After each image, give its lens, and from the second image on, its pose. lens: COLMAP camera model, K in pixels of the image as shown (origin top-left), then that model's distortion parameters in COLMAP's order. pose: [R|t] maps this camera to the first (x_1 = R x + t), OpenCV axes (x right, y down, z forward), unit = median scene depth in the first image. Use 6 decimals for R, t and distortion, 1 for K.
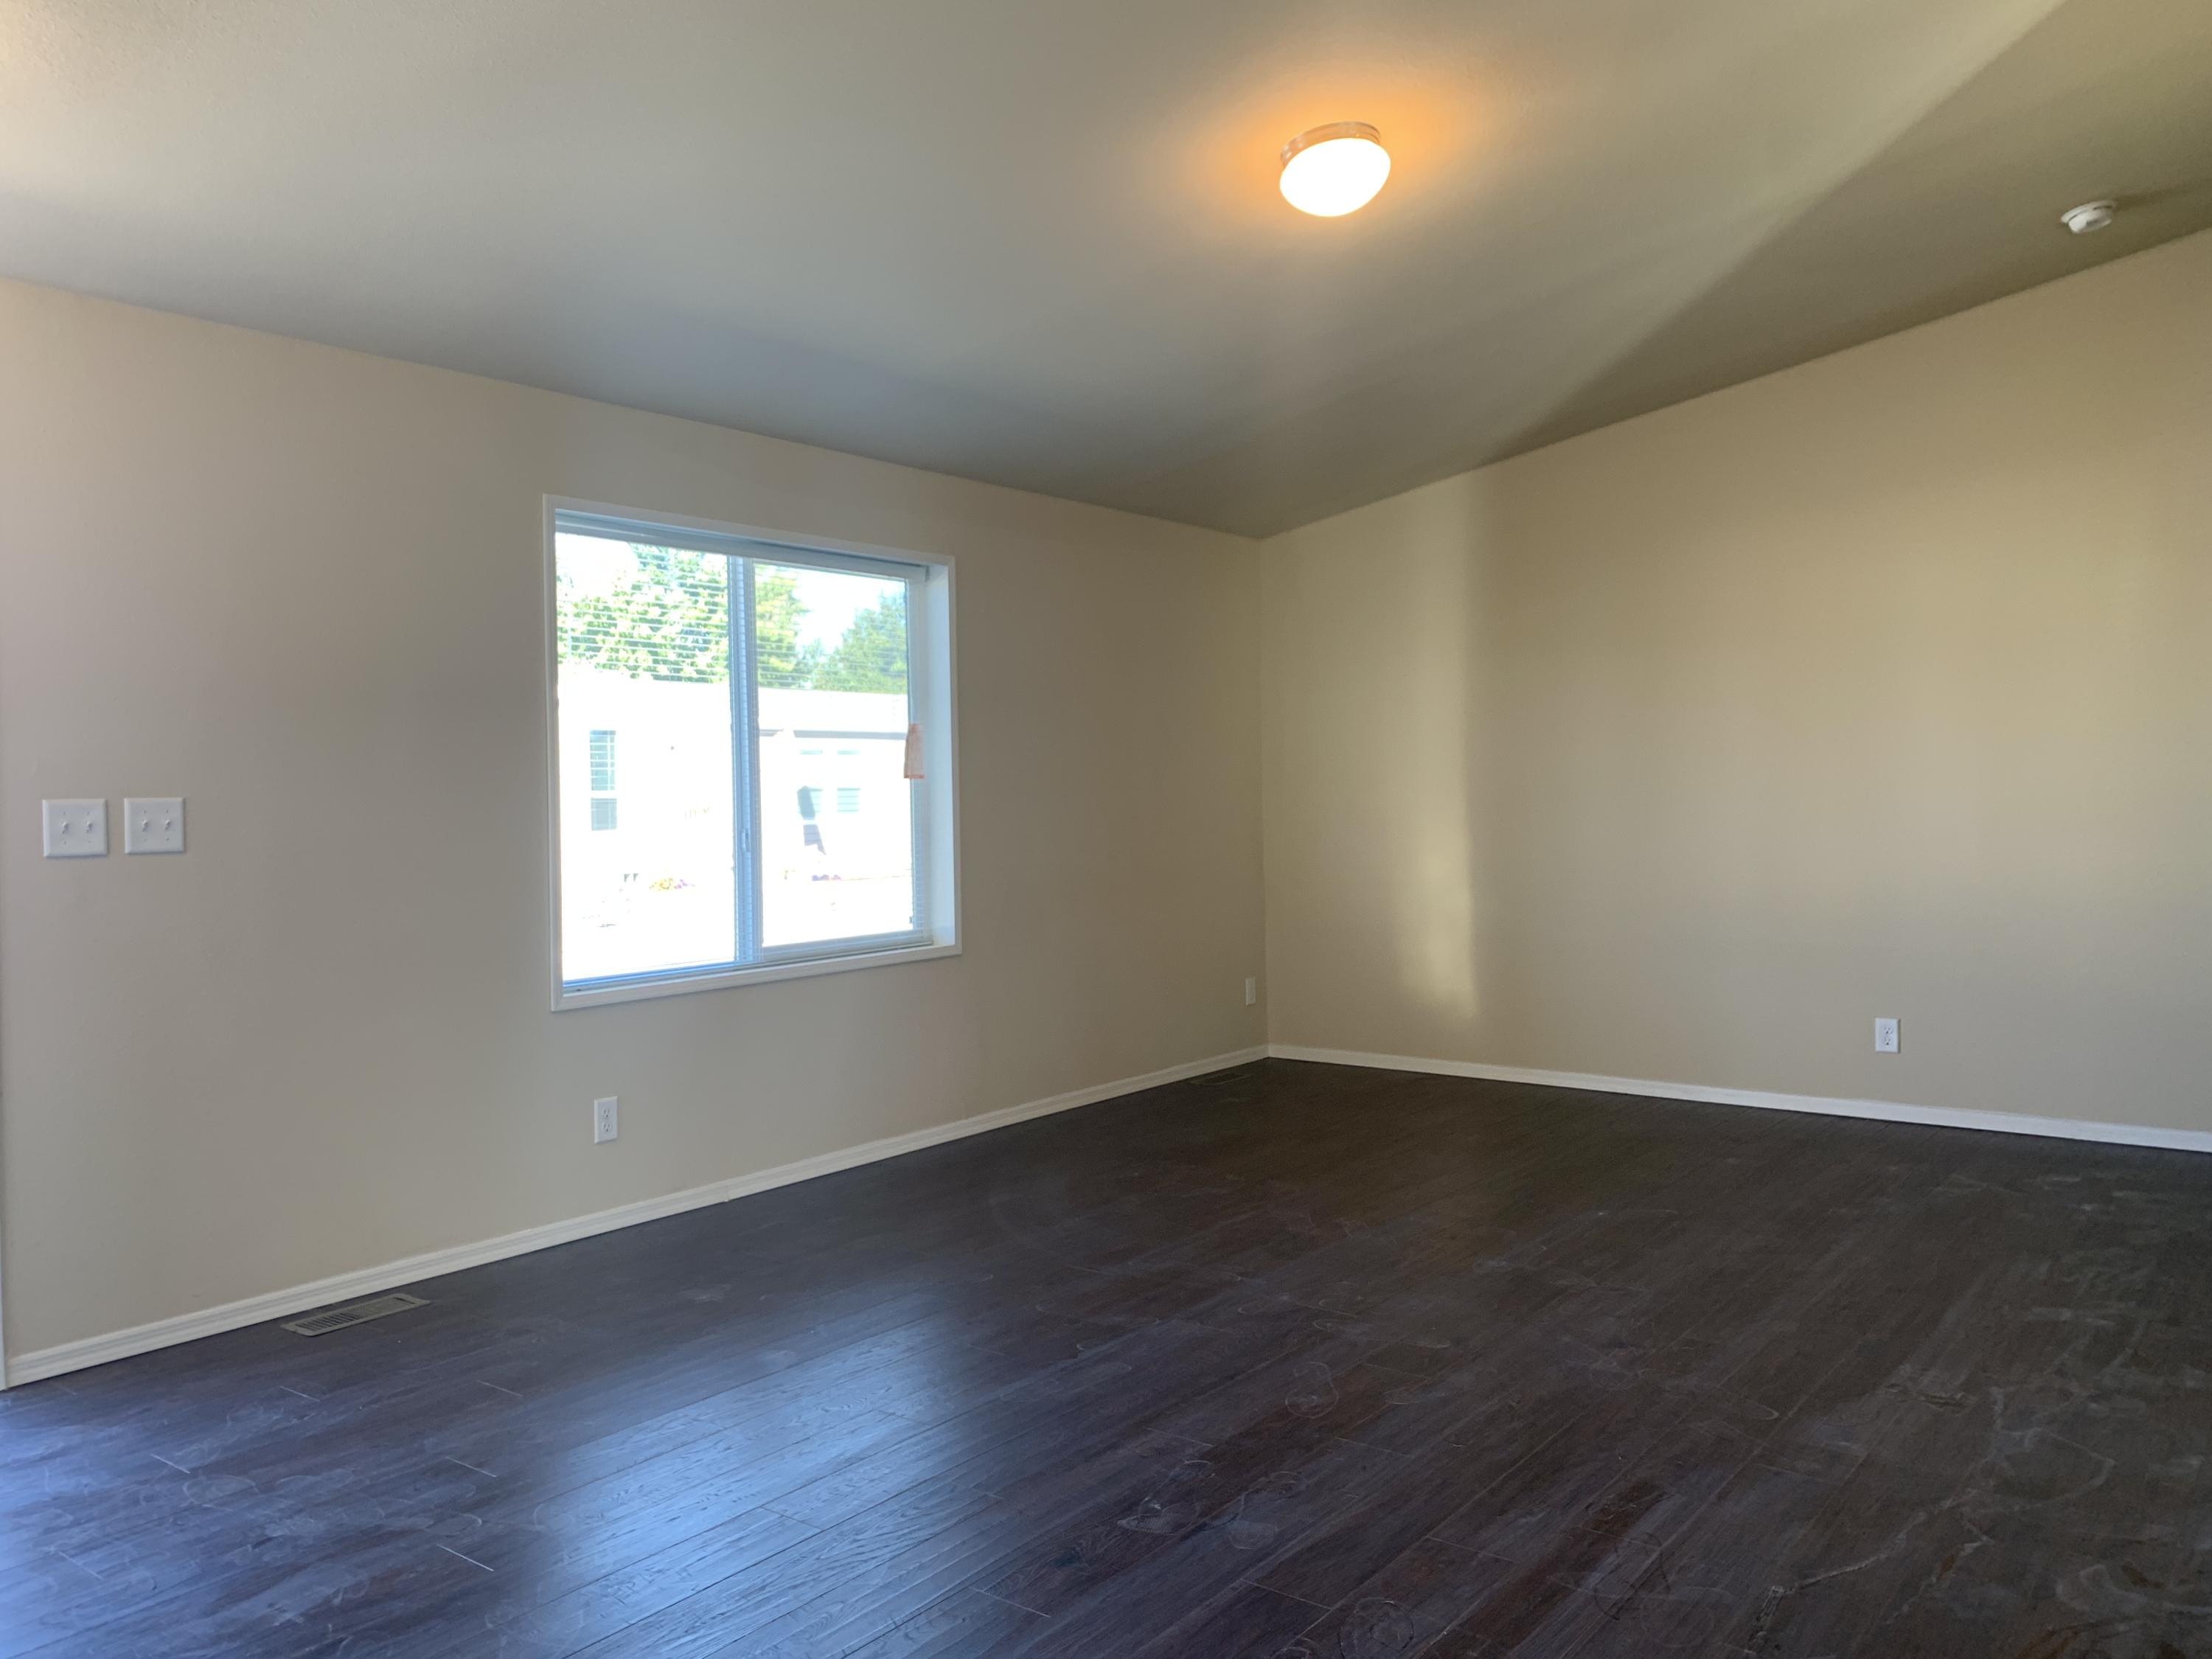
lens RADIAL K [[1685.0, 0, 1106.0], [0, 1685.0, 829.5], [0, 0, 1]] dist [0.041499, -0.000932]
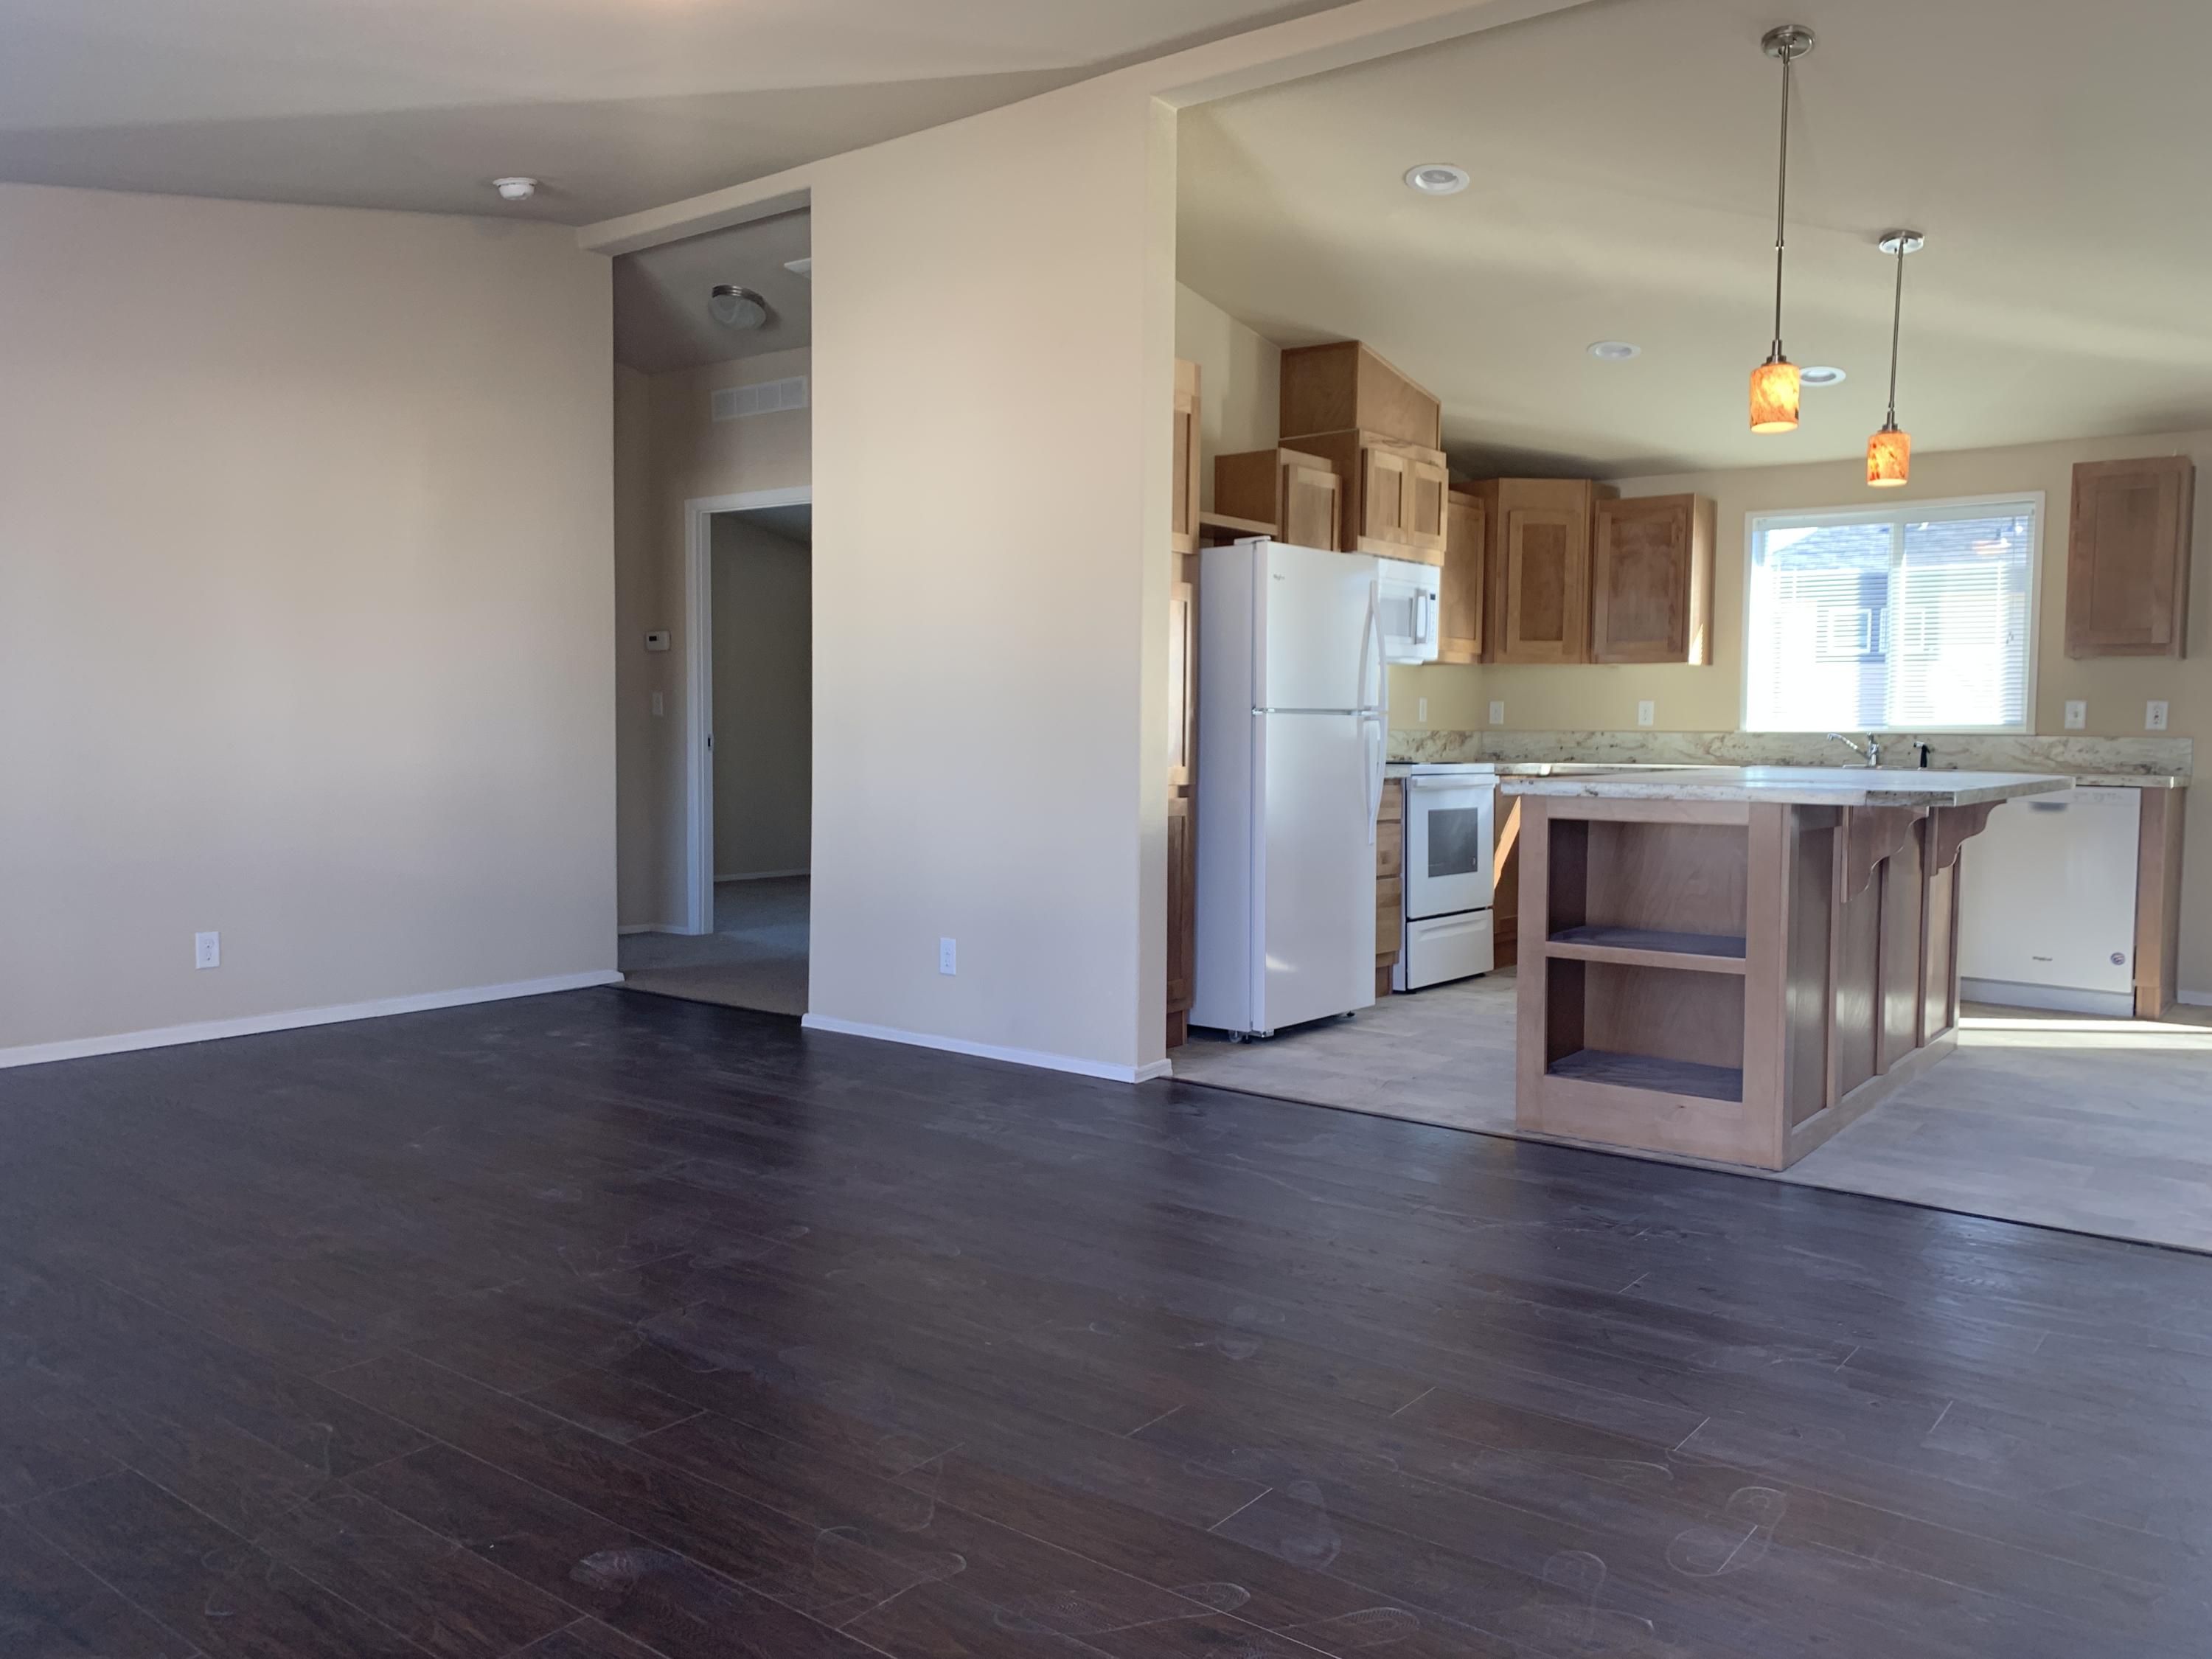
lens RADIAL K [[1677.8, 0, 1100.1], [0, 1677.8, 814.2], [0, 0, 1]] dist [0.069314, -0.130418]
pose [[0.017868, -0.039878, 0.999045, -0.754363], [0.016388, 0.999082, 0.039586, 0.028415], [-0.999706, 0.015665, 0.018505, 0.796928]]
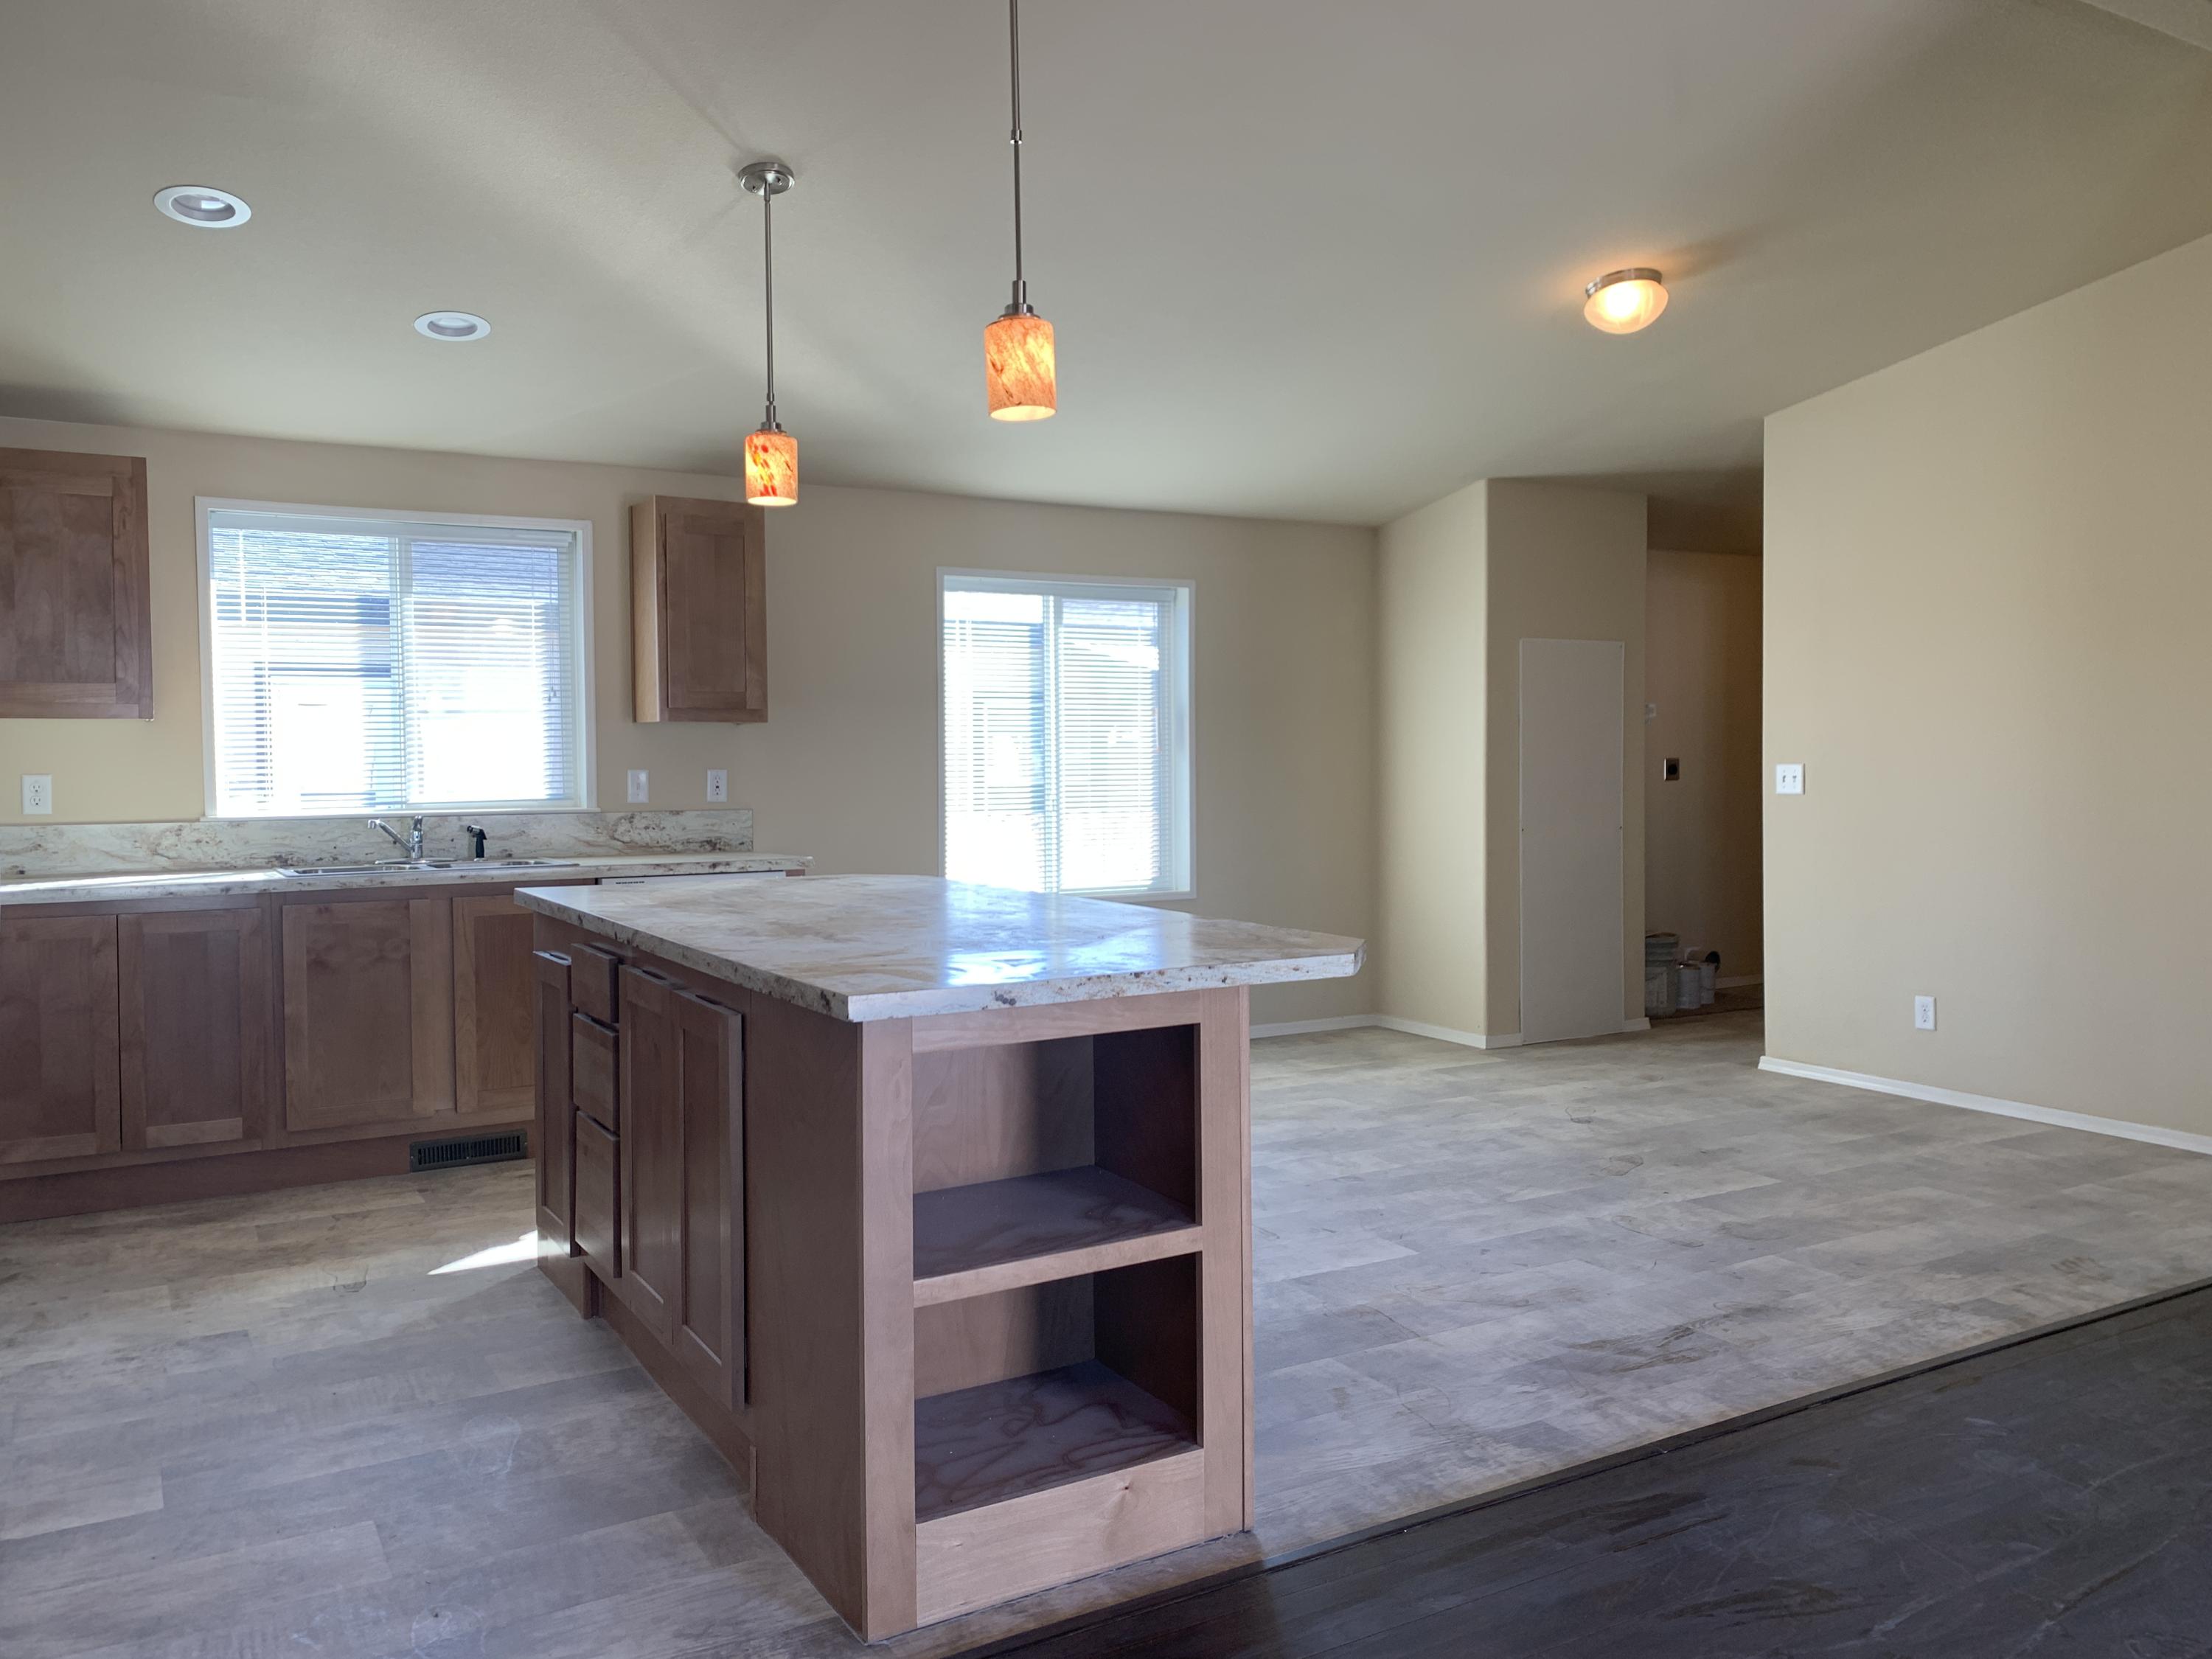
lens RADIAL K [[1686.8, 0, 1103.7], [0, 1686.8, 804.3], [0, 0, 1]] dist [0.028937, -0.033547]
pose [[-0.922304, 0.004006, 0.386444, 0.135674], [0.026000, 0.998324, 0.051704, -0.047110], [-0.385589, 0.057734, -0.920862, 1.073618]]
